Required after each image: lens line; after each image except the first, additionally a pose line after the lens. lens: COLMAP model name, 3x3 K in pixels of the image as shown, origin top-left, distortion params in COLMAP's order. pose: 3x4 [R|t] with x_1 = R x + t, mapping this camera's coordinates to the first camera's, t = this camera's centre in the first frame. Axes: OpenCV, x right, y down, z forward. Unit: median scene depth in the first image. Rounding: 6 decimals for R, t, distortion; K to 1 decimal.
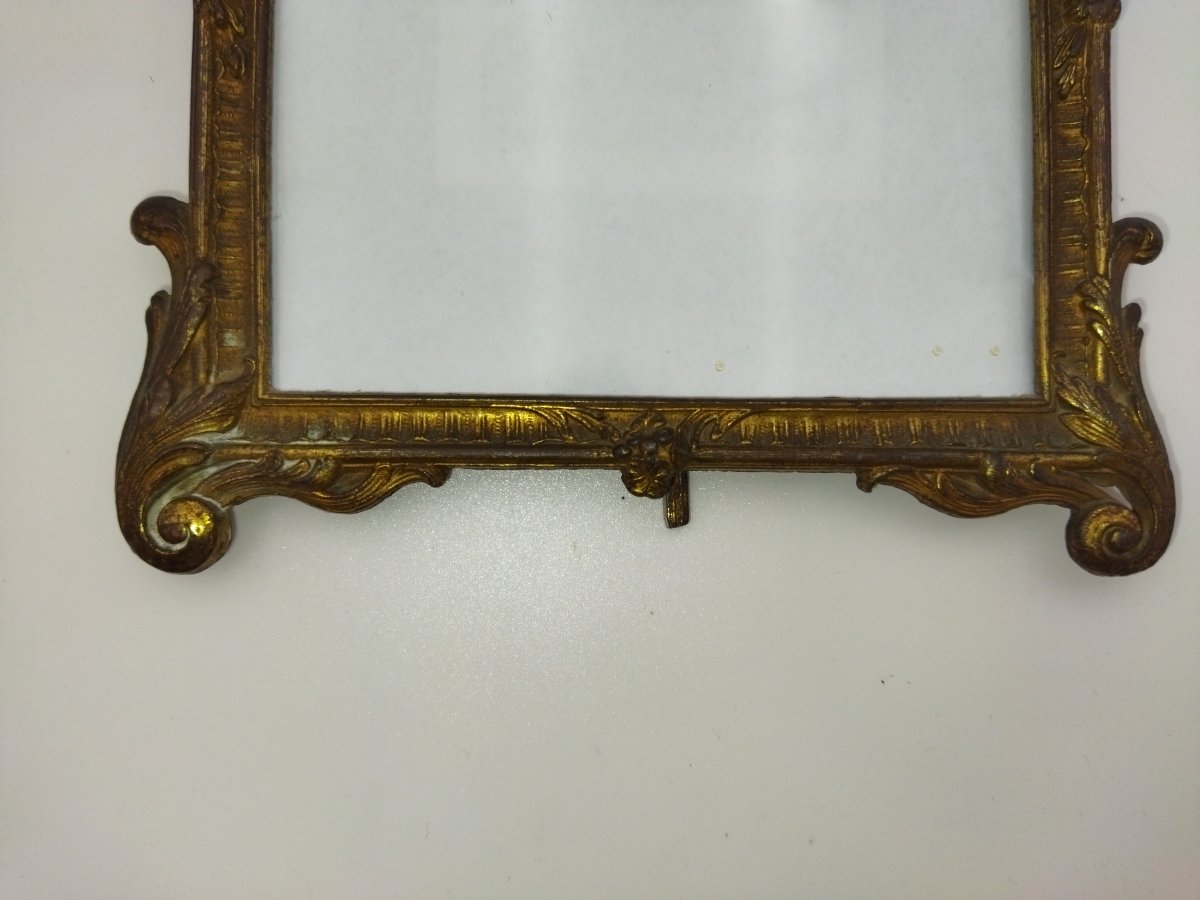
lens RADIAL K [[929.5, 0, 600.0], [0, 929.5, 450.0], [0, 0, 1]] dist [0.005411, 0.000661]
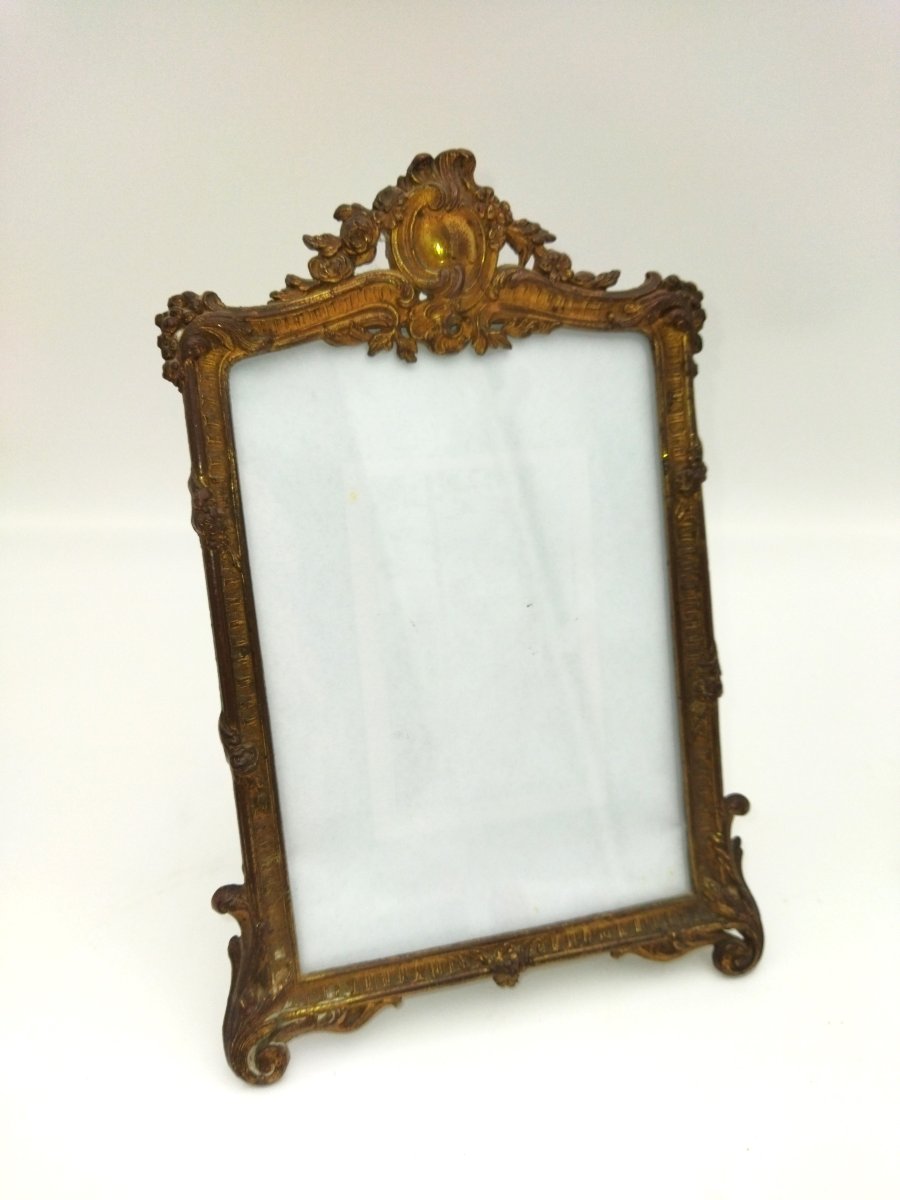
lens RADIAL K [[929.5, 0, 450.0], [0, 929.5, 600.0], [0, 0, 1]] dist [0.005411, 0.000661]
pose [[0.975059, -0.117700, 0.188168, -0.327172], [0.097449, 0.988747, 0.113501, -0.961837], [-0.199410, -0.092333, 0.975556, -0.752882]]
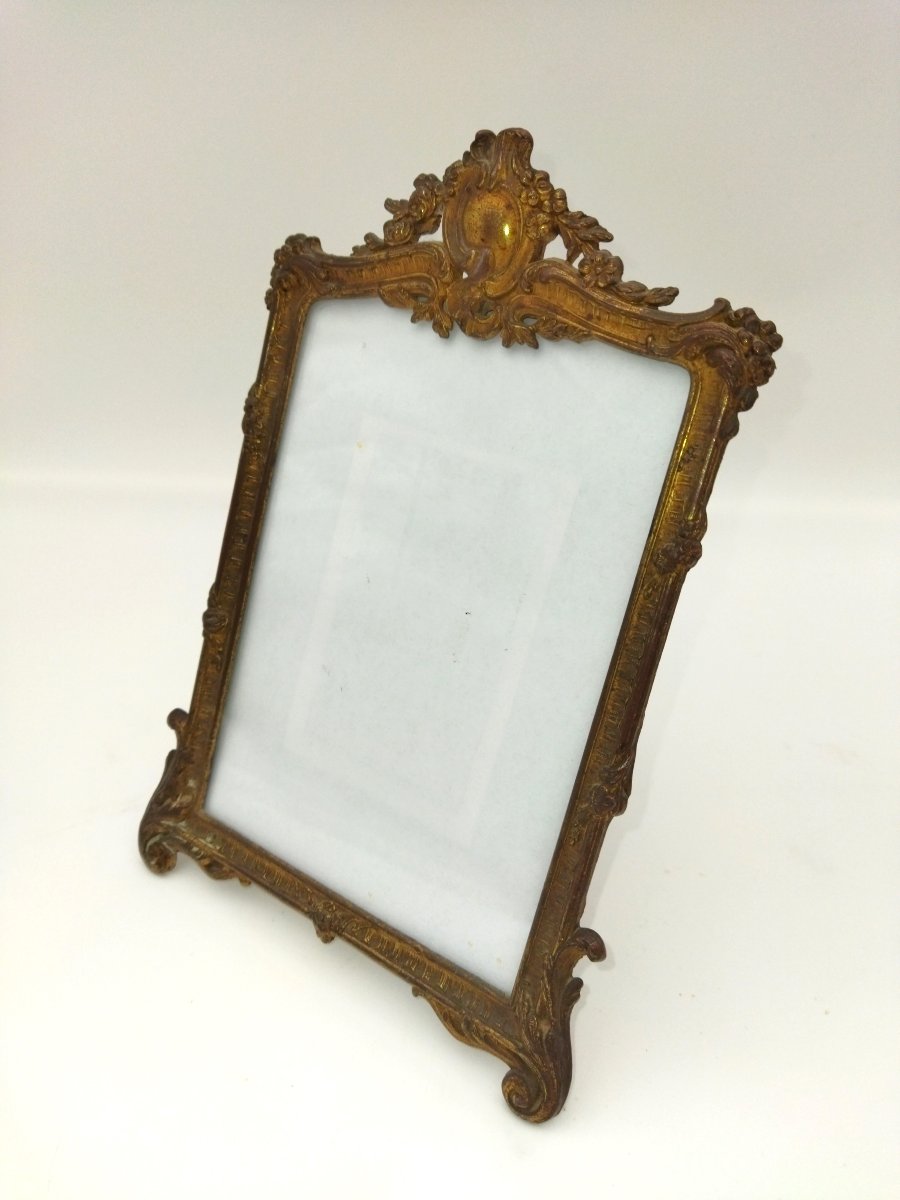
lens RADIAL K [[929.5, 0, 450.0], [0, 929.5, 600.0], [0, 0, 1]] dist [0.005411, 0.000661]
pose [[0.797257, 0.305007, -0.520914, 1.081722], [-0.239396, 0.951951, 0.190994, -1.079555], [0.554139, -0.027567, 0.831968, -0.461253]]
